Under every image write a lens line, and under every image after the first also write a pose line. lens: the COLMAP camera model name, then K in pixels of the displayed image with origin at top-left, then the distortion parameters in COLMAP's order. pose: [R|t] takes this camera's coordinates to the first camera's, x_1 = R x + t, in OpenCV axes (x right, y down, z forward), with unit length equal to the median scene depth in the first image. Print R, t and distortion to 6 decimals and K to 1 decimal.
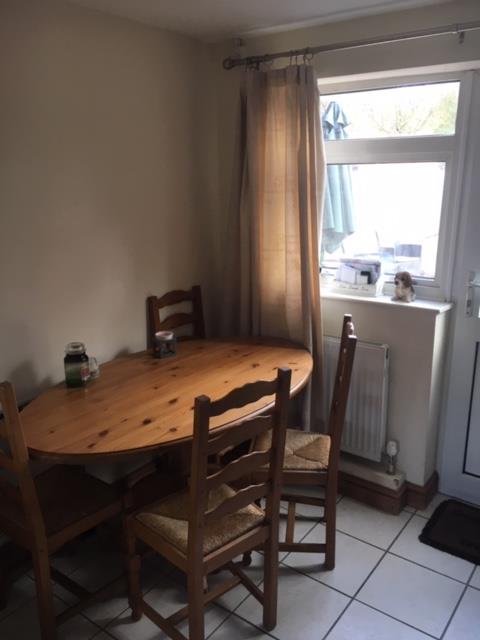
lens RADIAL K [[545.4, 0, 237.1], [0, 545.4, 321.4], [0, 0, 1]] dist [0.076901, -0.097336]
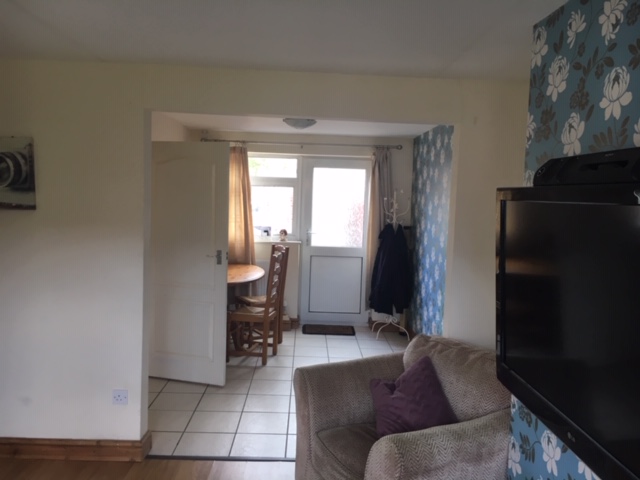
lens RADIAL K [[545.4, 0, 319.2], [0, 545.4, 241.9], [0, 0, 1]] dist [0.076901, -0.097336]
pose [[0.781429, -0.019184, 0.623699, -1.115845], [0.133971, 0.981376, -0.137666, 0.330162], [-0.609443, 0.191134, 0.769446, -0.989441]]
